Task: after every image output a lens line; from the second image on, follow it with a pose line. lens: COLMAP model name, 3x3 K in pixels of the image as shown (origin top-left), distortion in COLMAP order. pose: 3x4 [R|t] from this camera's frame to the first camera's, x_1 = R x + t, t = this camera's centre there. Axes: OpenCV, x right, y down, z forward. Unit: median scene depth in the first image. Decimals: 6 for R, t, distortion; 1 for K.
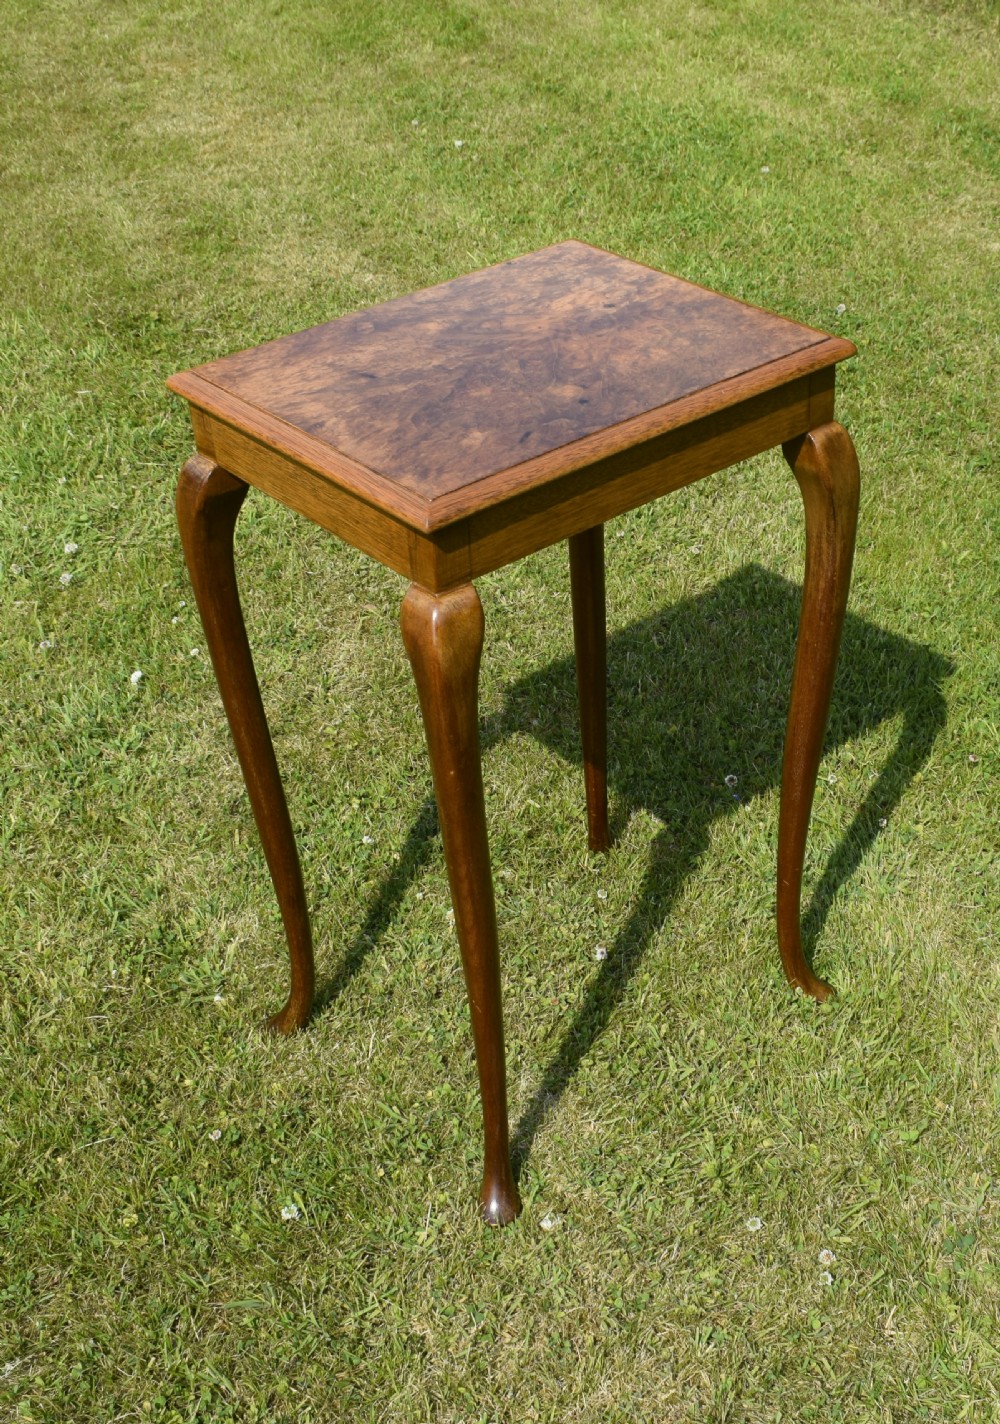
lens RADIAL K [[2042.4, 0, 590.4], [0, 2042.4, 704.5], [0, 0, 1]] dist [-0.034178, 0.000000]
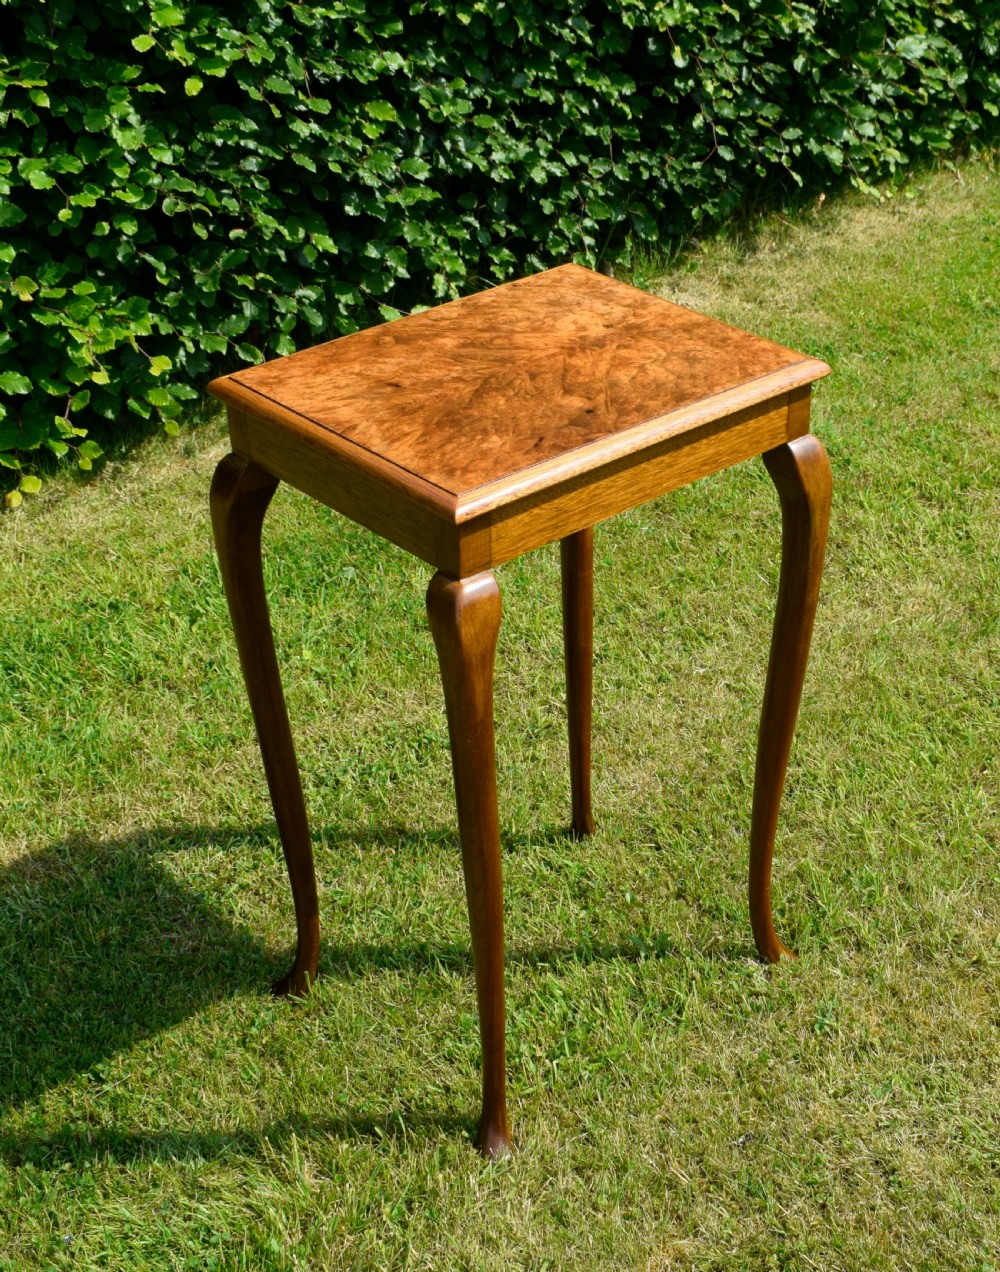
lens RADIAL K [[2126.6, 0, 634.1], [0, 2126.6, 647.6], [0, 0, 1]] dist [-0.039240, 0.000000]
pose [[0.998540, 0.013962, 0.052176, -0.027212], [-0.011950, 0.999181, -0.038663, 0.018209], [-0.052673, 0.037983, 0.997889, -0.113584]]
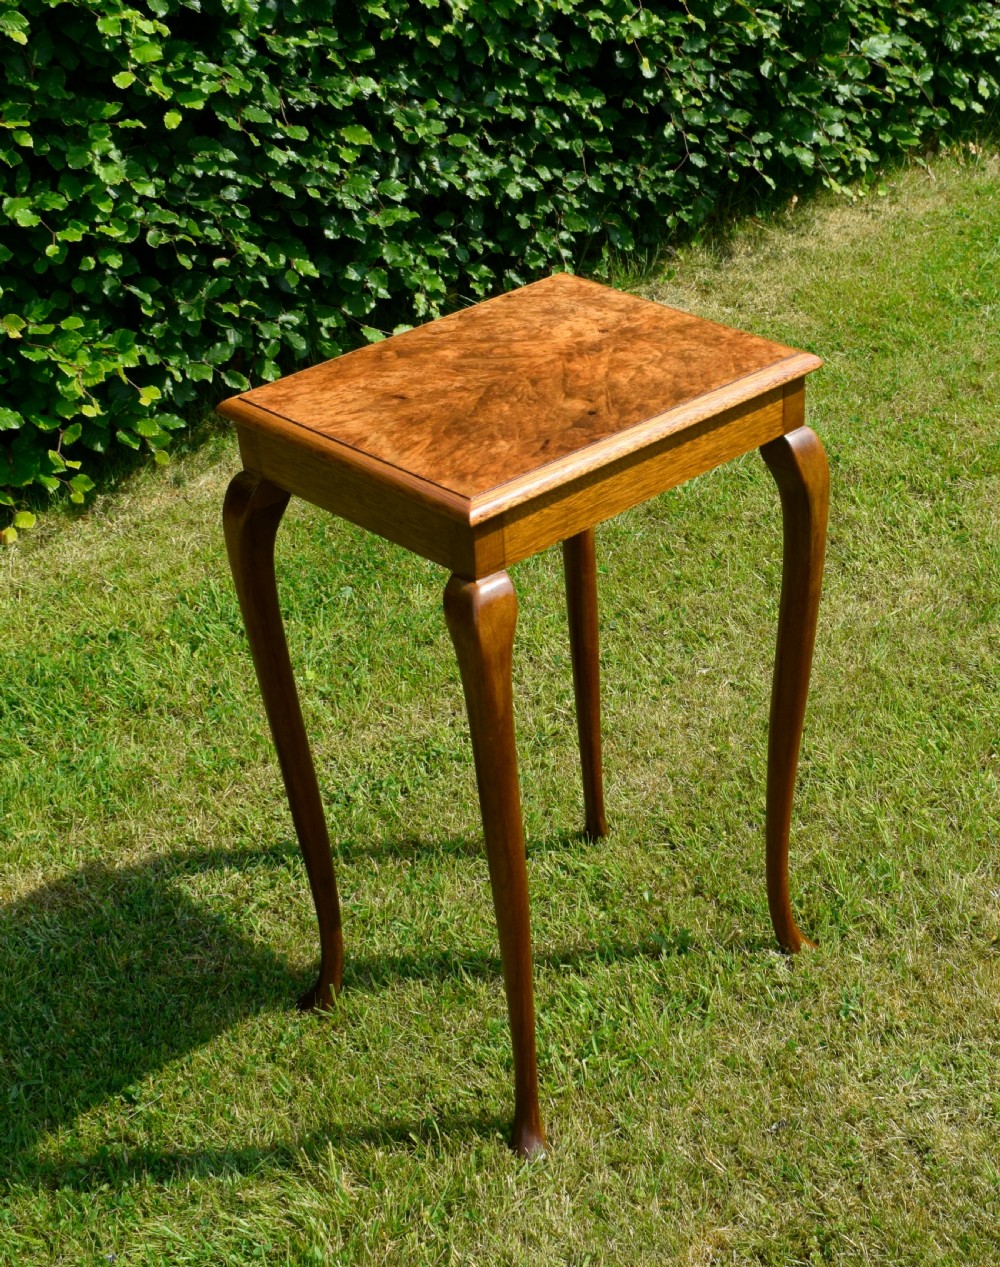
lens RADIAL K [[2201.1, 0, 630.3], [0, 2201.1, 549.7], [0, 0, 1]] dist [-0.037140, 0.000000]
pose [[0.997656, -0.032977, 0.059962, -0.042163], [0.038546, 0.994804, -0.094225, 0.033096], [-0.056543, 0.096316, 0.993743, -0.164130]]
